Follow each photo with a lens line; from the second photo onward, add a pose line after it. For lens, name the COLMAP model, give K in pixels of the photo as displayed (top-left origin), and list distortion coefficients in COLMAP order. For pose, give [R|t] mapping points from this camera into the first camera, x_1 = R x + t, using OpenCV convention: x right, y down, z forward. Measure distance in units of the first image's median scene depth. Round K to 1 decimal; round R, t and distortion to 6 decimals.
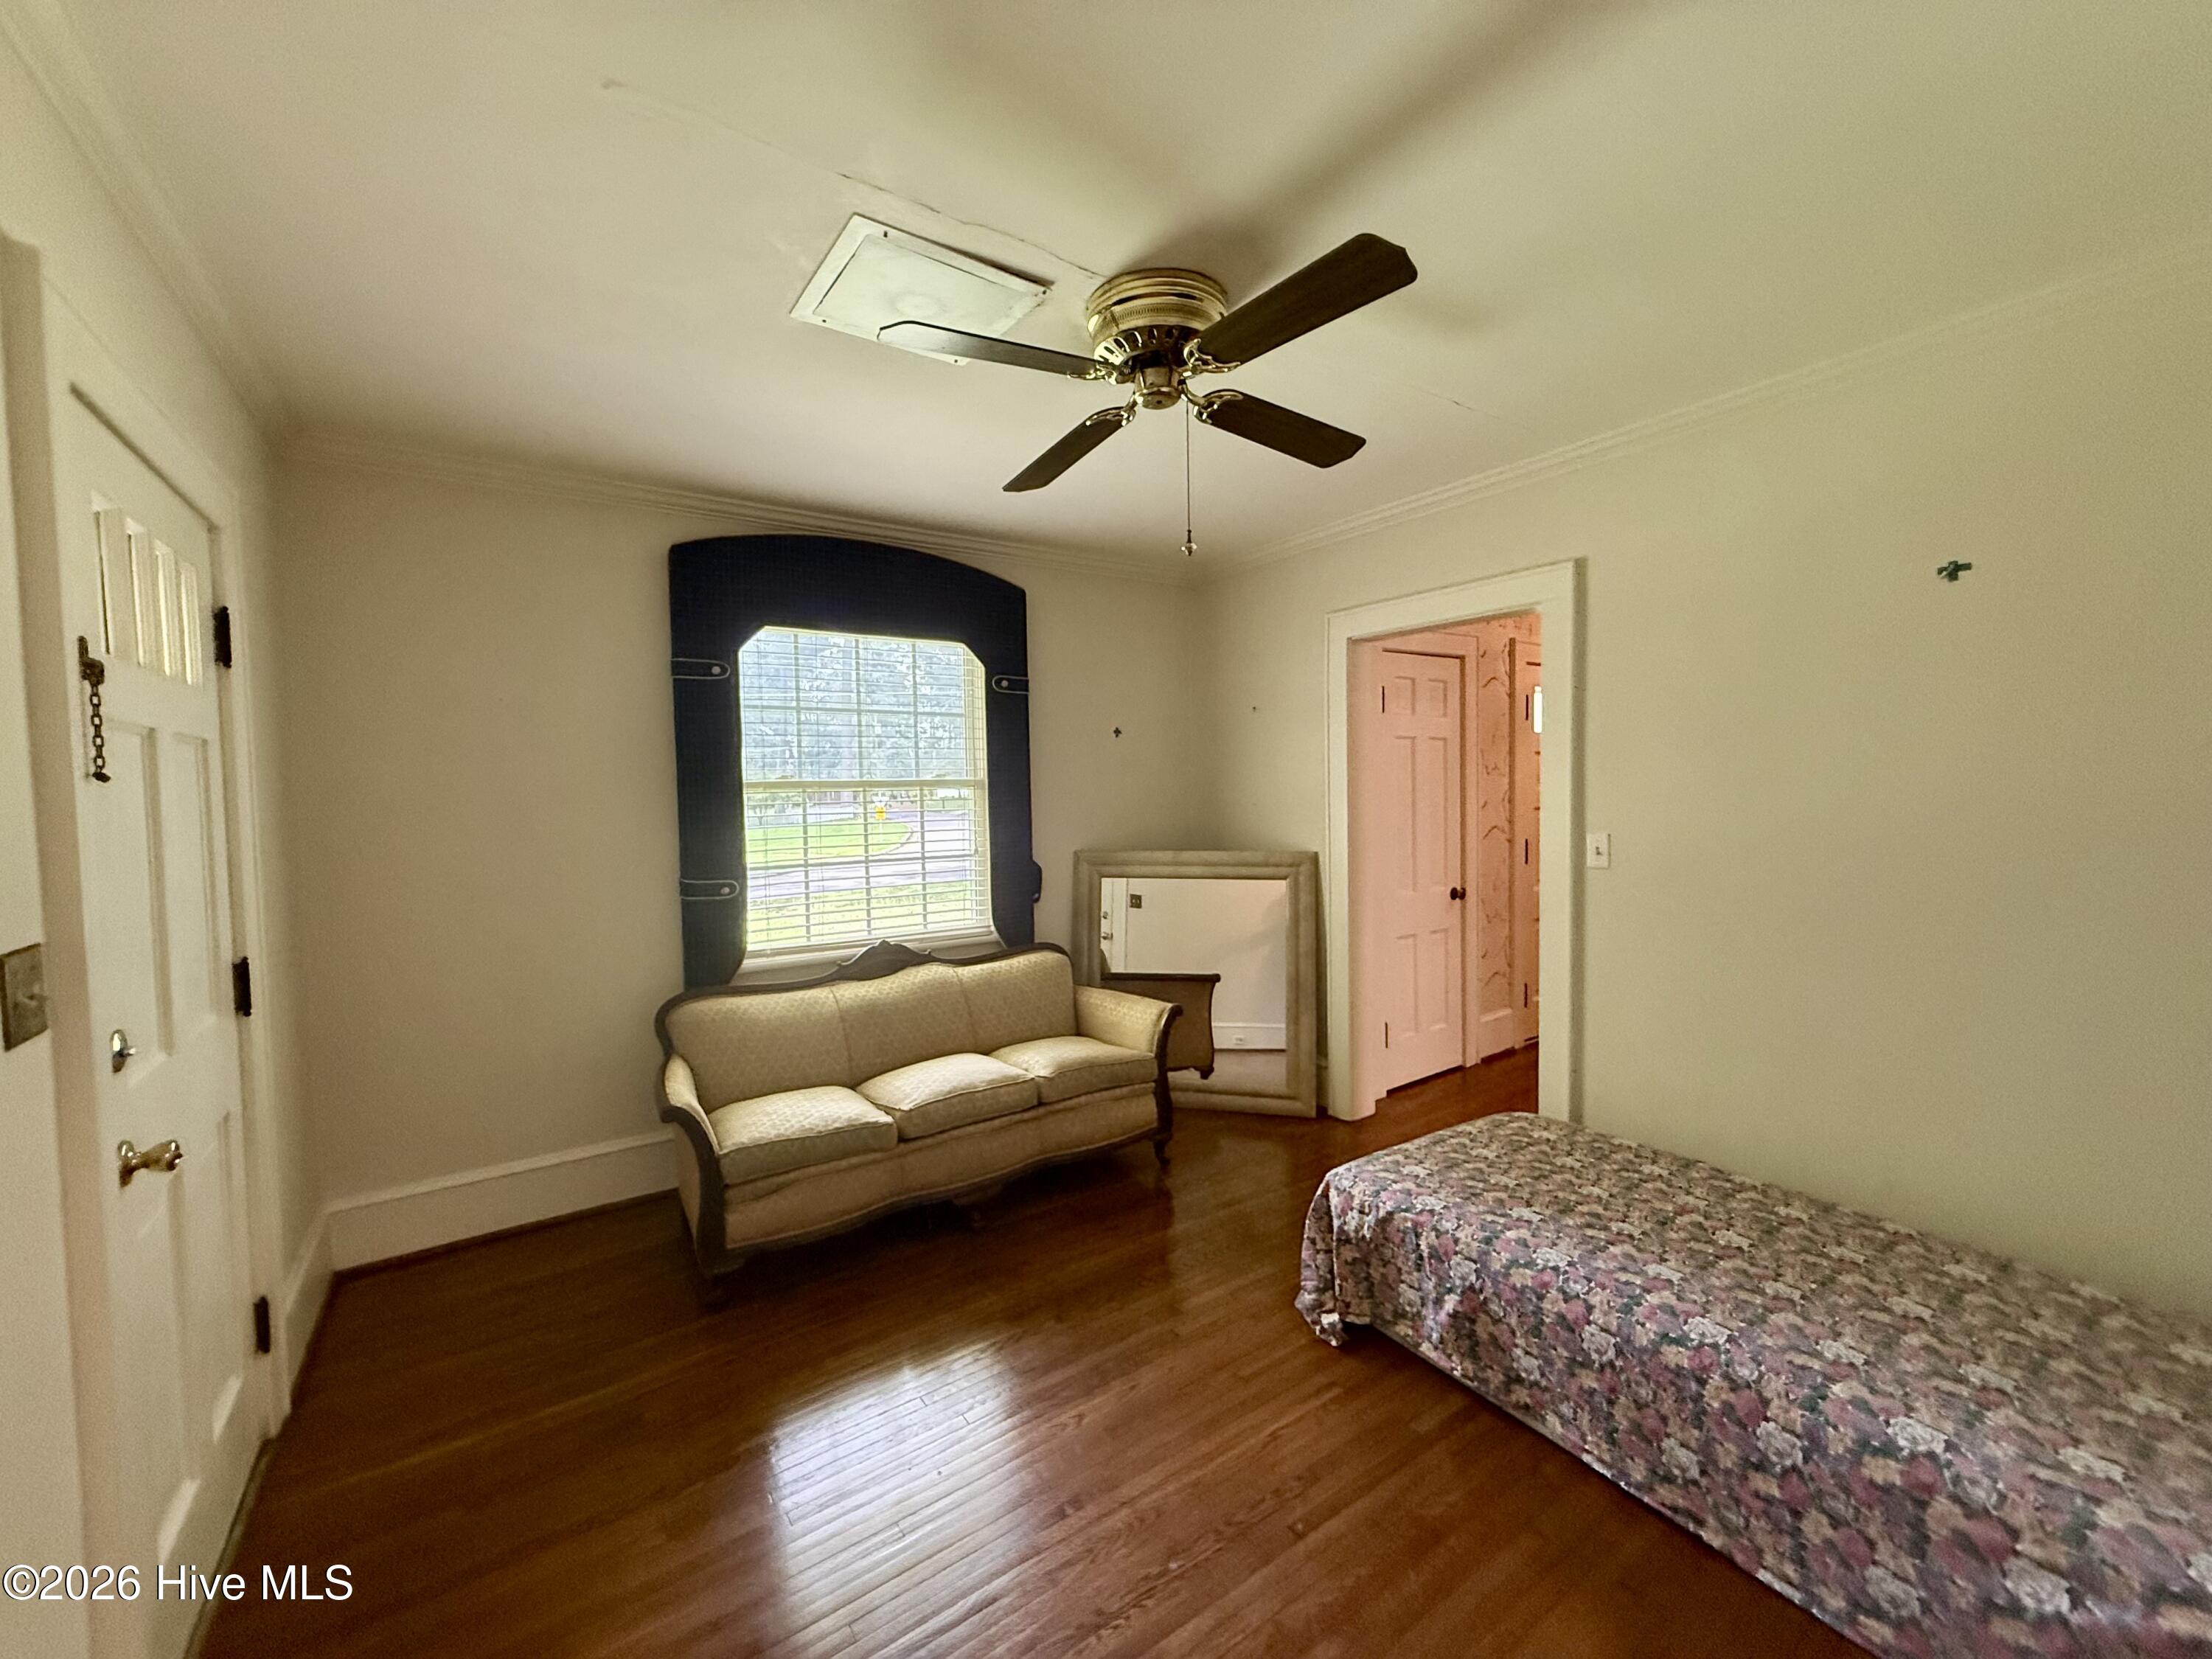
lens RADIAL K [[885.7, 0, 1111.2], [0, 885.7, 824.3], [0, 0, 1]] dist [-0.001192, 0.000627]
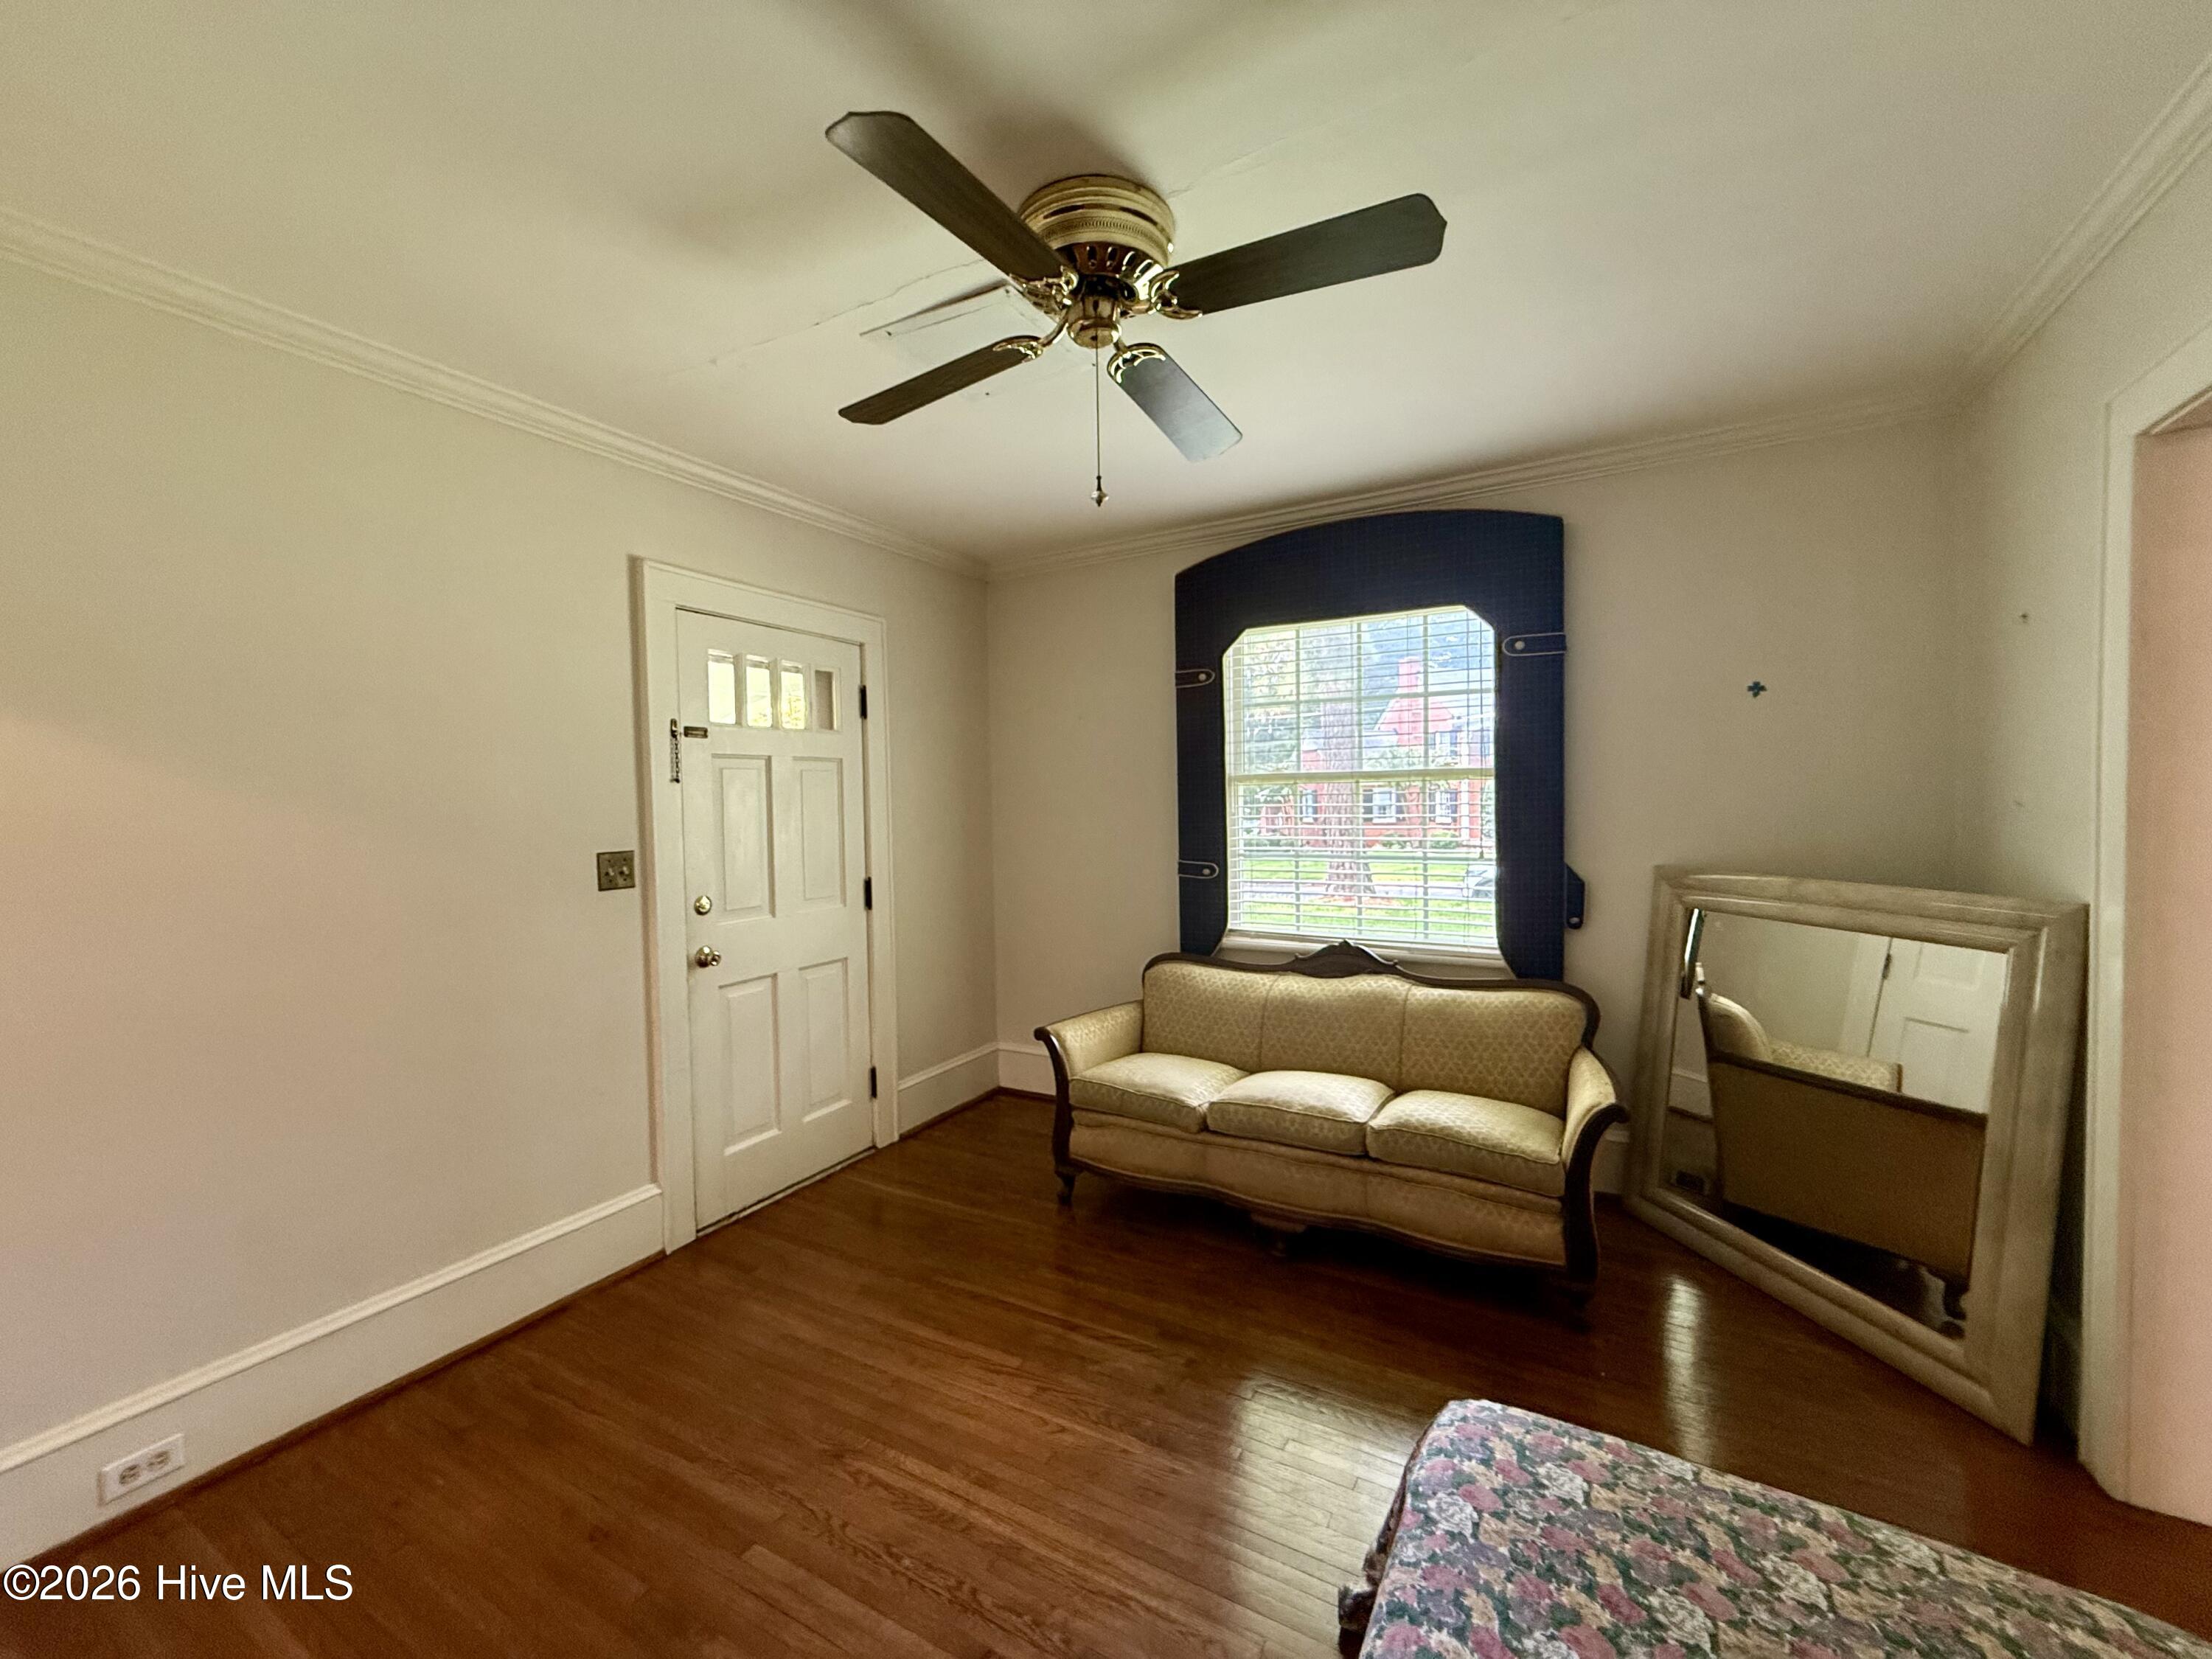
lens RADIAL K [[885.7, 0, 1092.8], [0, 885.7, 829.2], [0, 0, 1]] dist [-0.001192, 0.000627]
pose [[0.433709, 0.040855, -0.900126, 0.503750], [-0.026445, 0.999118, 0.032606, -0.012770], [0.900665, 0.009663, 0.434407, 0.367235]]
